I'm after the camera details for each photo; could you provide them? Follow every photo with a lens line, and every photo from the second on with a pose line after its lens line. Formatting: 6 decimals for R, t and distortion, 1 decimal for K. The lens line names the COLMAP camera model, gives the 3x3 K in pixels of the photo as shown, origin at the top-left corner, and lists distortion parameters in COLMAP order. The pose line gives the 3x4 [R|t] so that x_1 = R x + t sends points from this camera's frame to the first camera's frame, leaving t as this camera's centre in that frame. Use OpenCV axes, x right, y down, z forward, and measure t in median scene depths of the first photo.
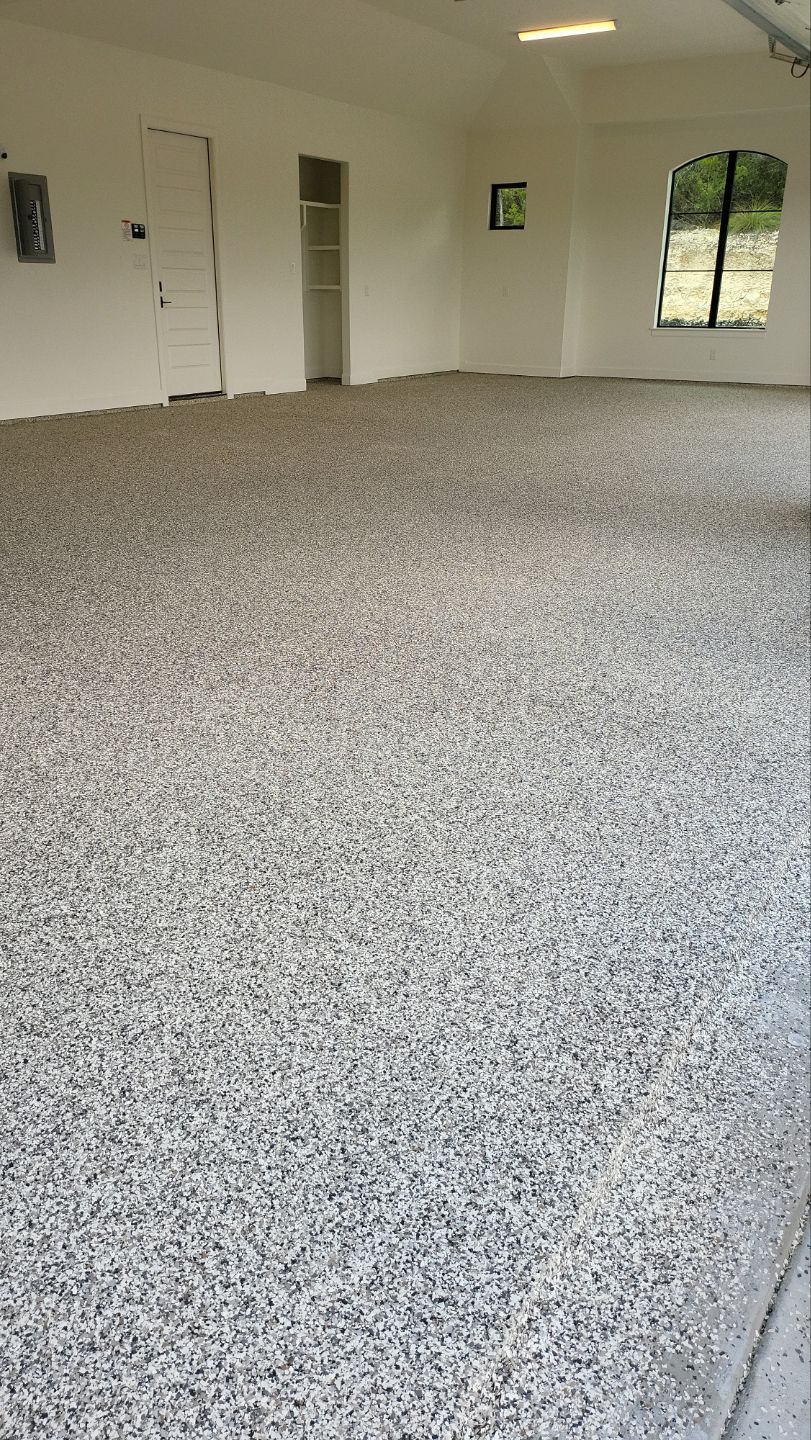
lens RADIAL K [[1003.2, 0, 393.5], [0, 1003.2, 715.3], [0, 0, 1]] dist [0.072192, -0.089089]
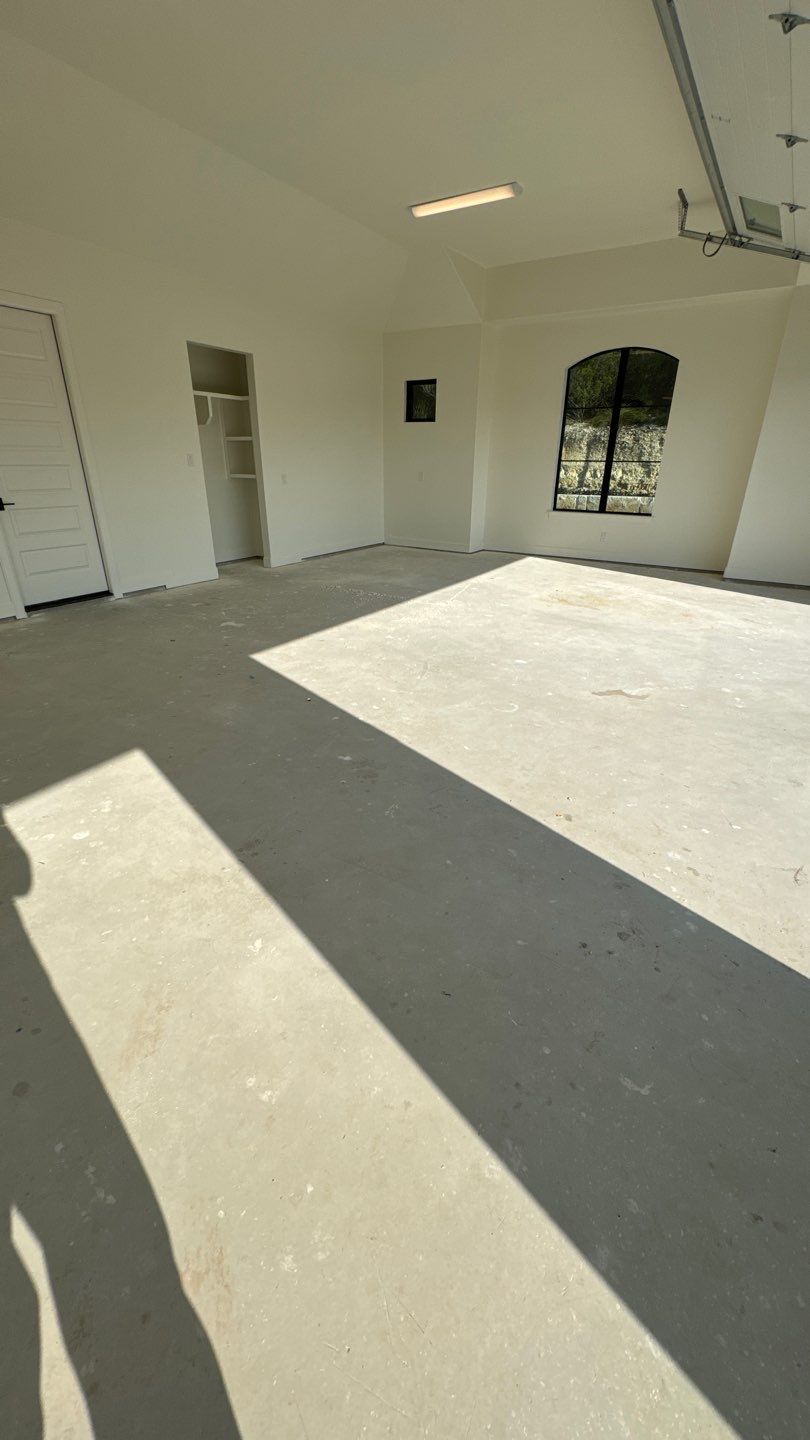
lens RADIAL K [[567.2, 0, 386.2], [0, 567.2, 725.1], [0, 0, 1]] dist [-0.002000, 0.000450]
pose [[0.999965, -0.001132, 0.008343, 0.177641], [0.000748, 0.998947, 0.045880, -0.433078], [-0.008386, -0.045873, 0.998912, 0.904070]]
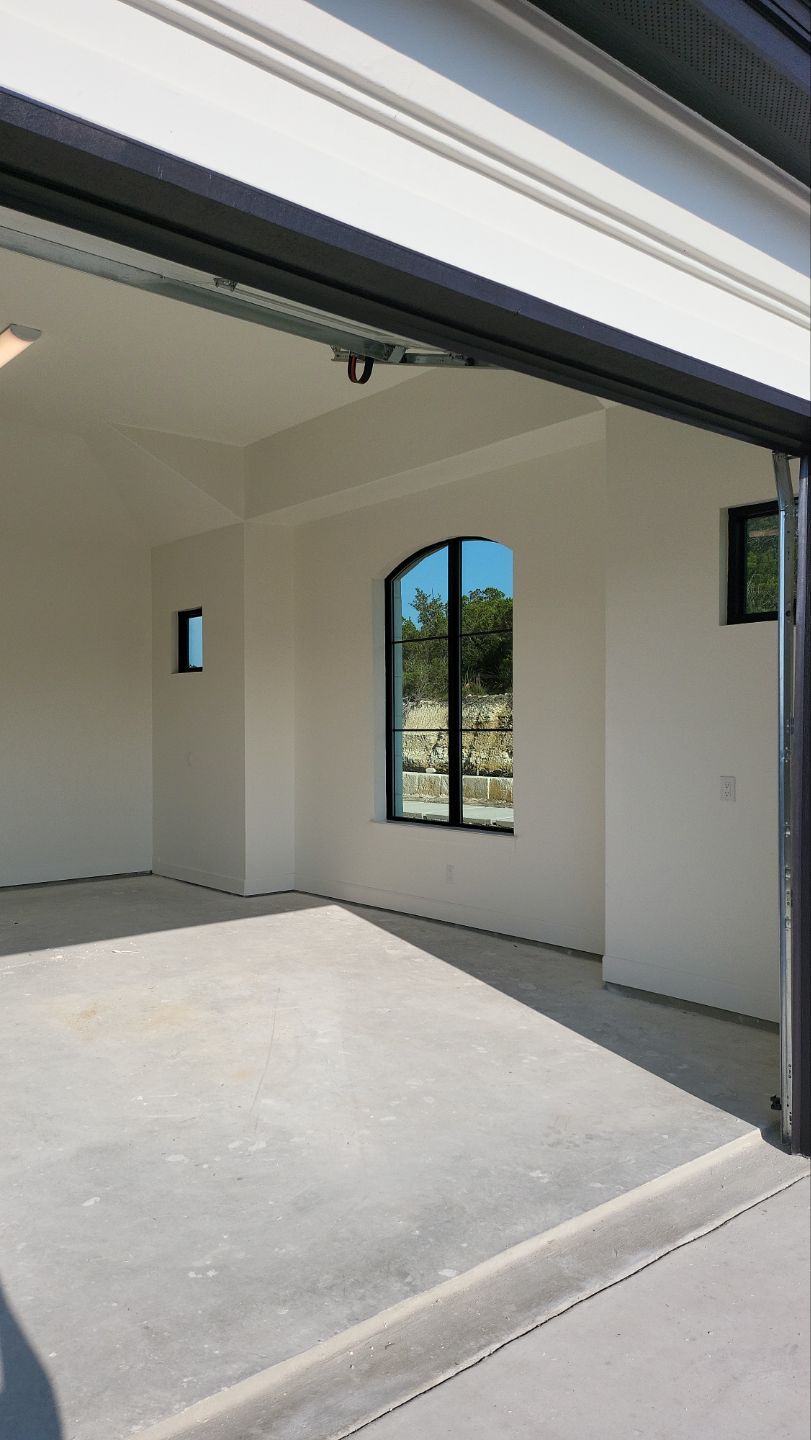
lens RADIAL K [[1003.2, 0, 393.5], [0, 1003.2, 715.3], [0, 0, 1]] dist [0.072192, -0.089089]
pose [[0.956349, -0.015006, -0.291842, 1.053219], [-0.101378, 0.919623, -0.379495, -0.555917], [0.274080, 0.392516, 0.877959, 1.209561]]
